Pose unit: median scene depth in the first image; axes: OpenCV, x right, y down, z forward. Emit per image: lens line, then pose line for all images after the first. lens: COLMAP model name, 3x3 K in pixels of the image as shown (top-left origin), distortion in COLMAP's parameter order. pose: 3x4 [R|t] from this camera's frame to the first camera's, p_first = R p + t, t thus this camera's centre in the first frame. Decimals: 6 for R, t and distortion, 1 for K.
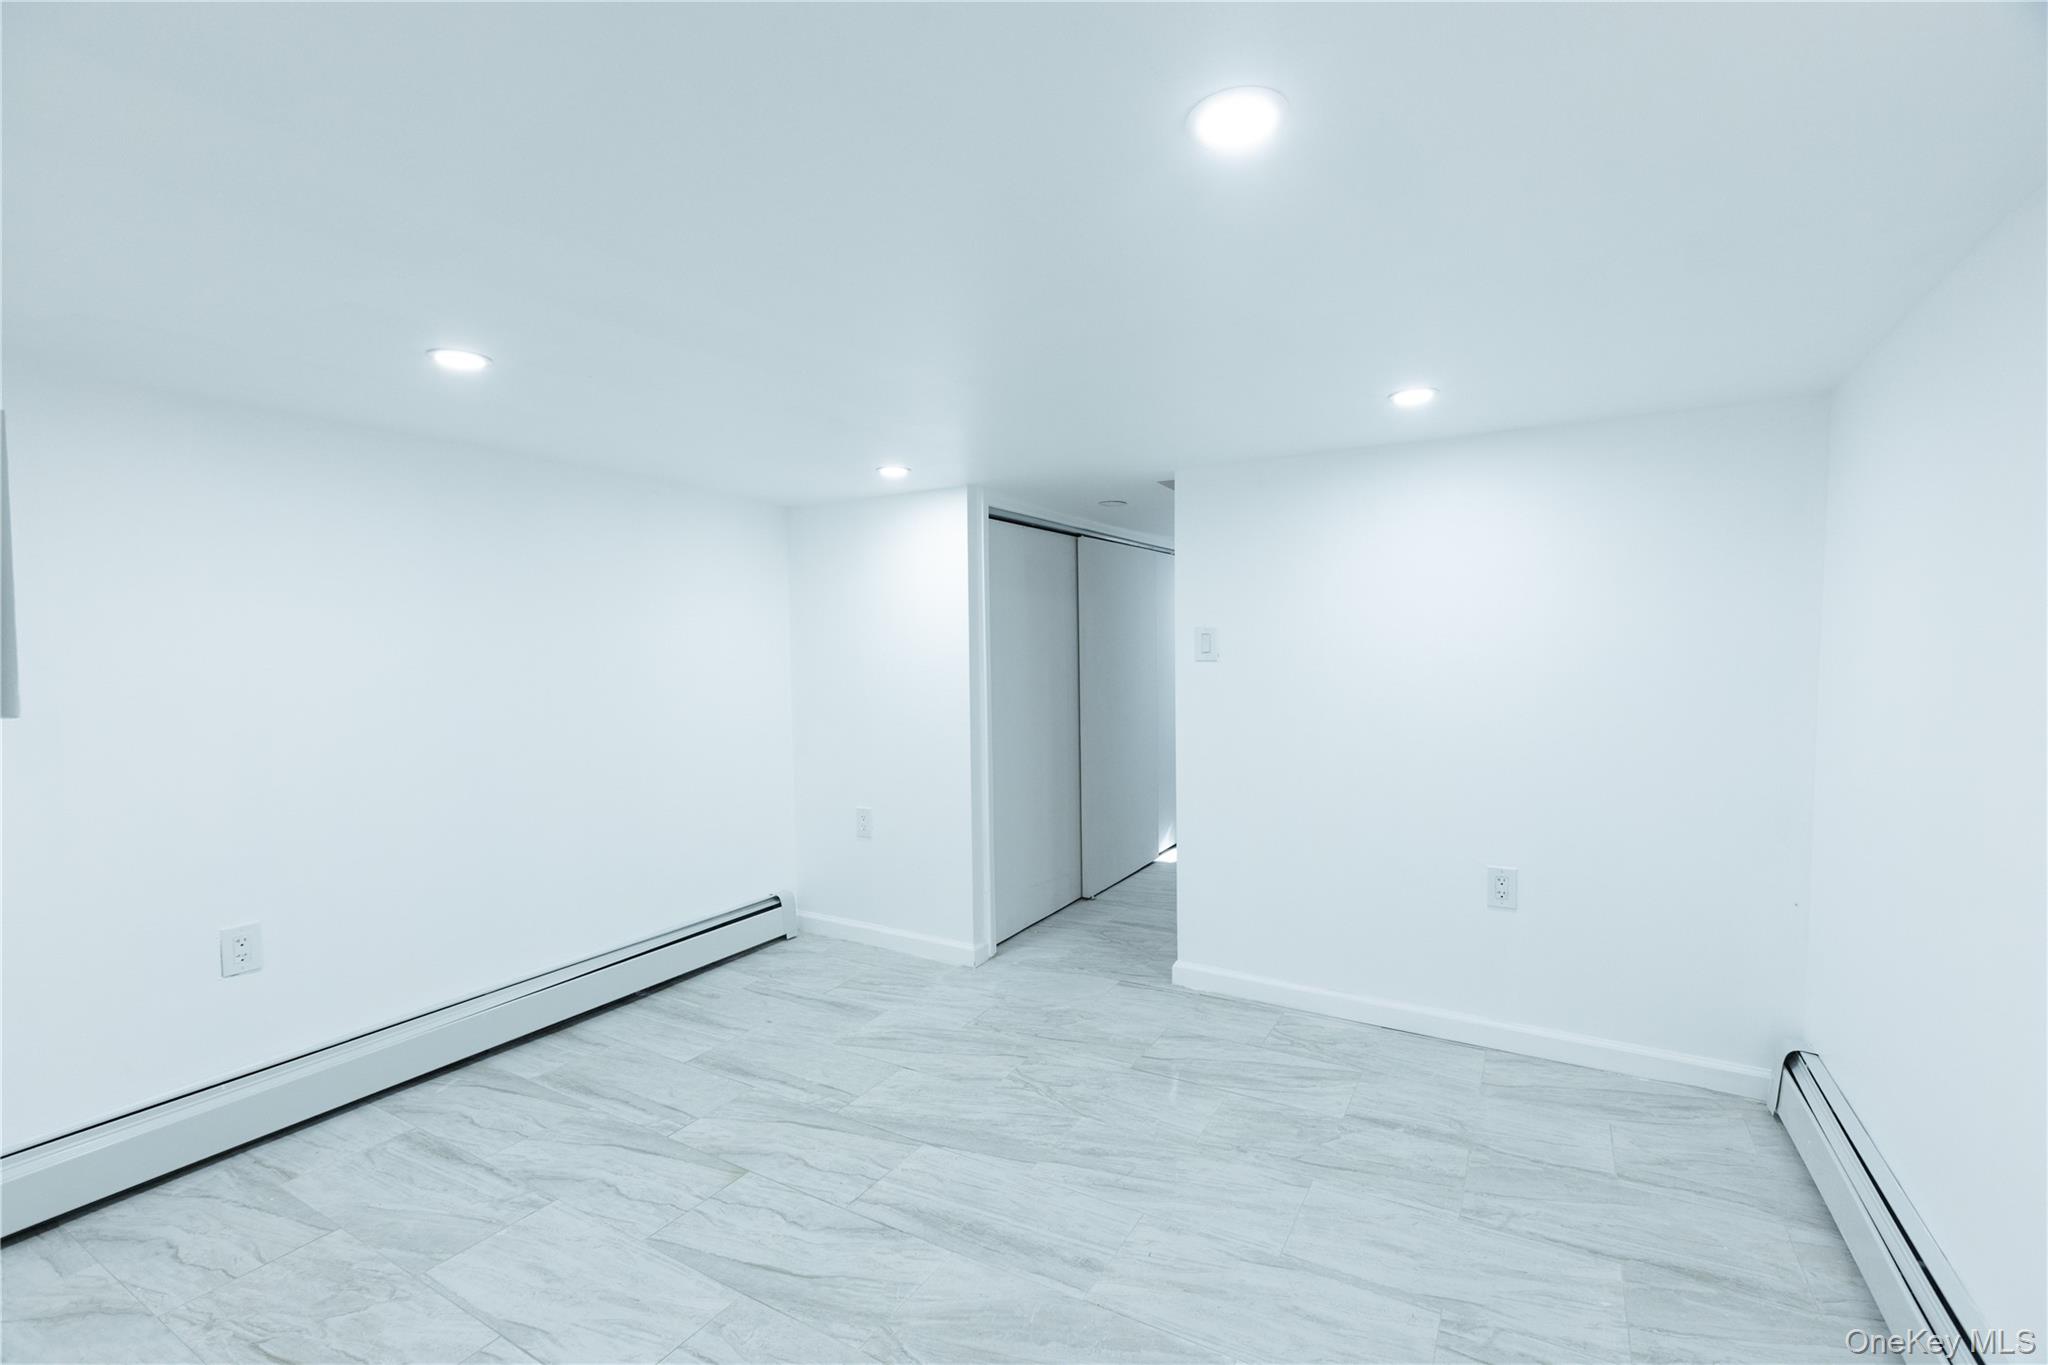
lens RADIAL K [[905.9, 0, 1024.0], [0, 905.9, 682.5], [0, 0, 1]] dist [-0.001283, -0.000542]
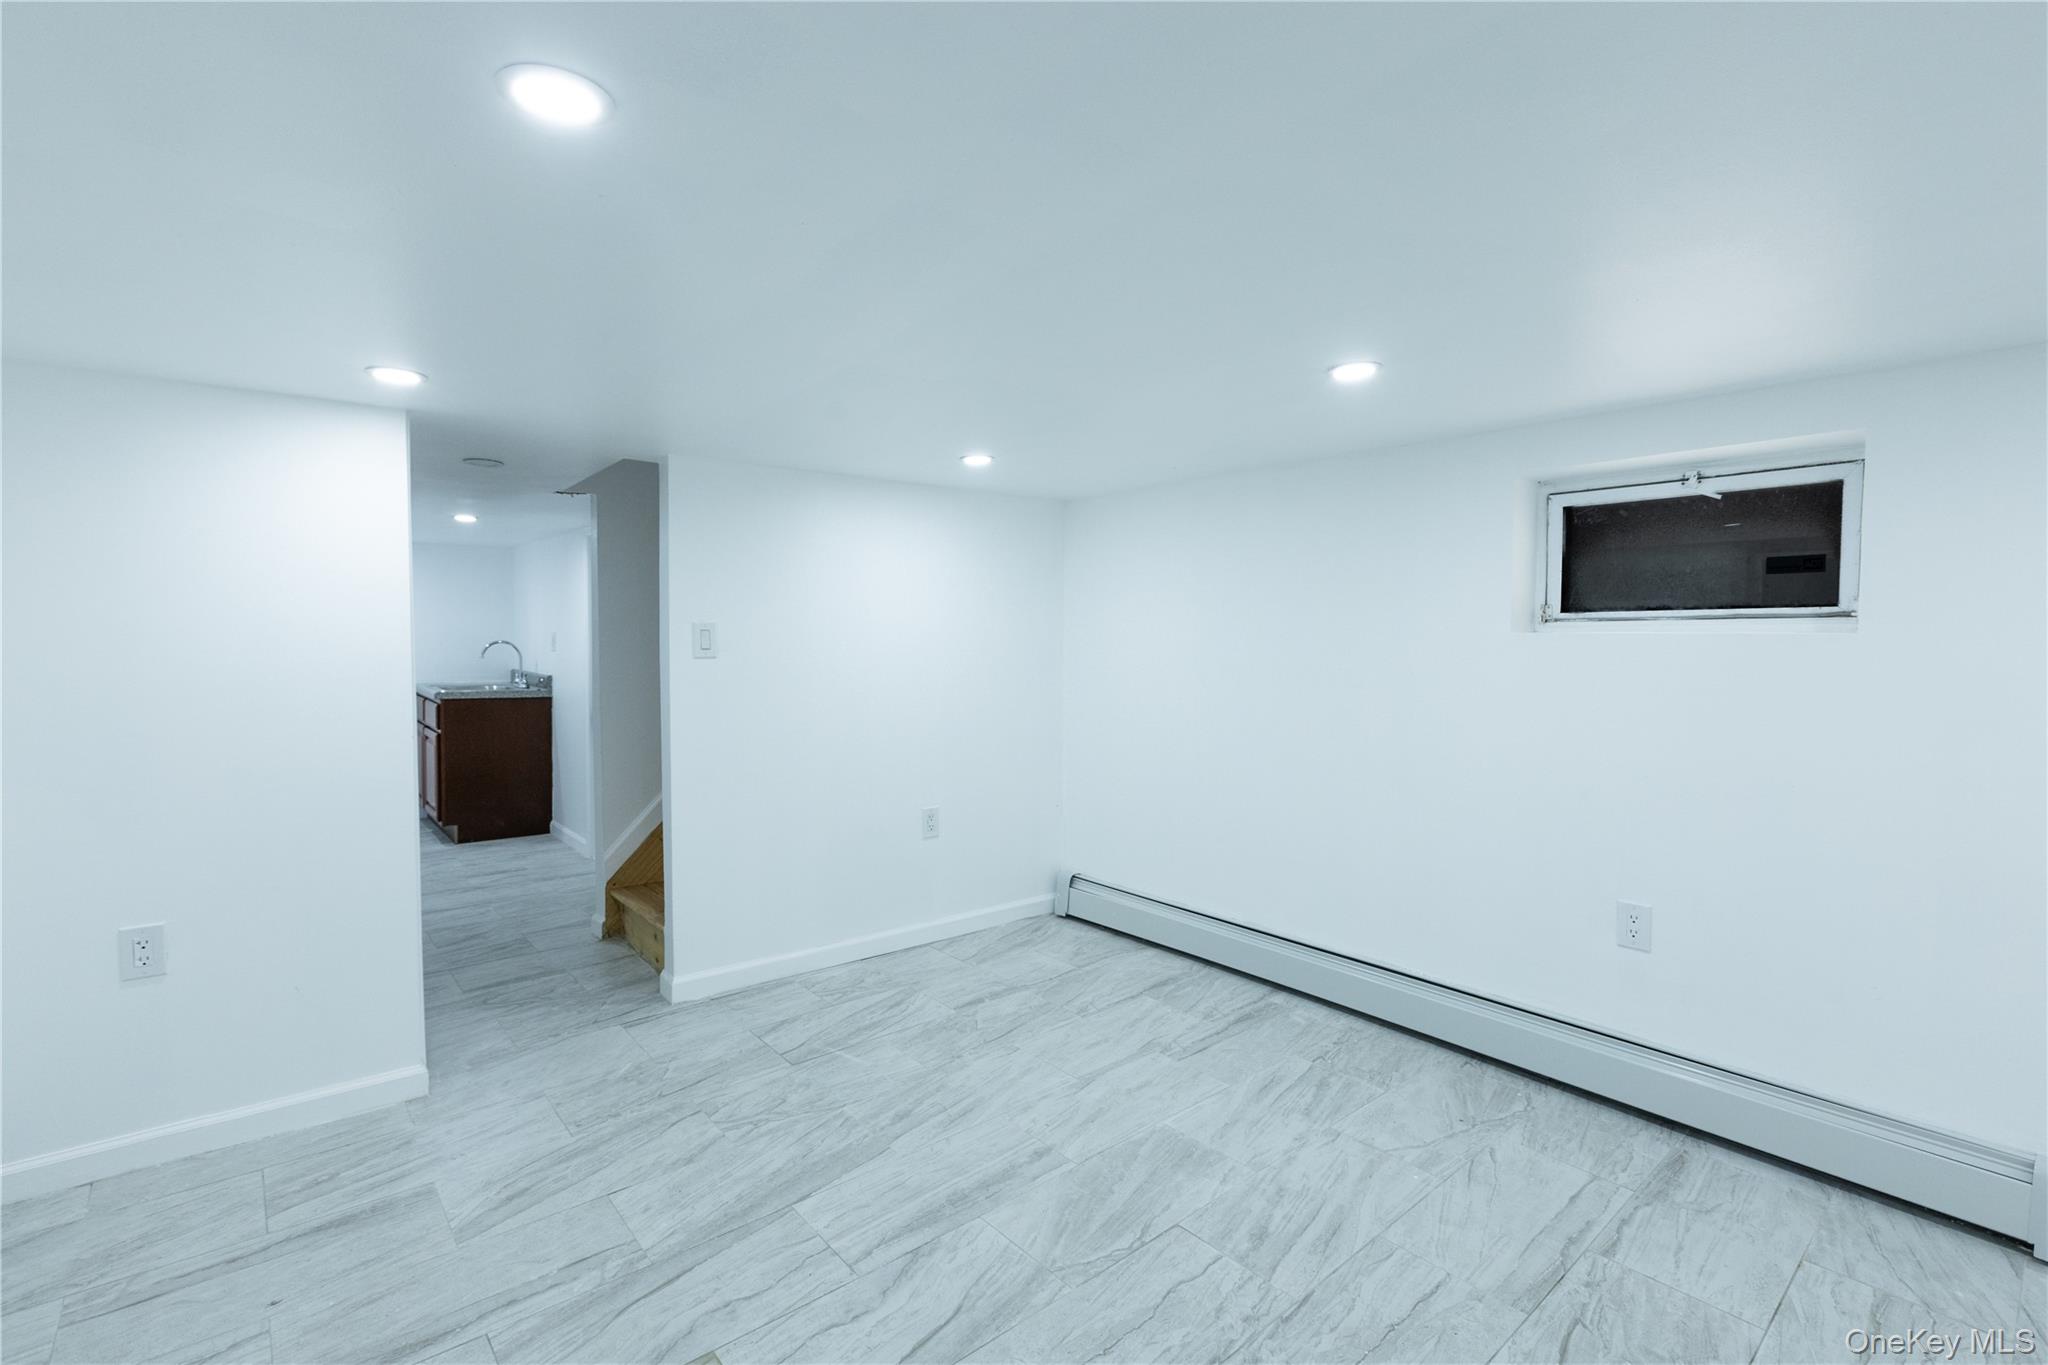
lens RADIAL K [[937.9, 0, 1024.0], [0, 937.9, 682.5], [0, 0, 1]] dist [0.000851, -0.000040]
pose [[0.329824, -0.033734, 0.943440, -0.769945], [0.030779, 0.999214, 0.024968, -0.014127], [-0.943541, 0.020803, 0.330603, 0.413594]]
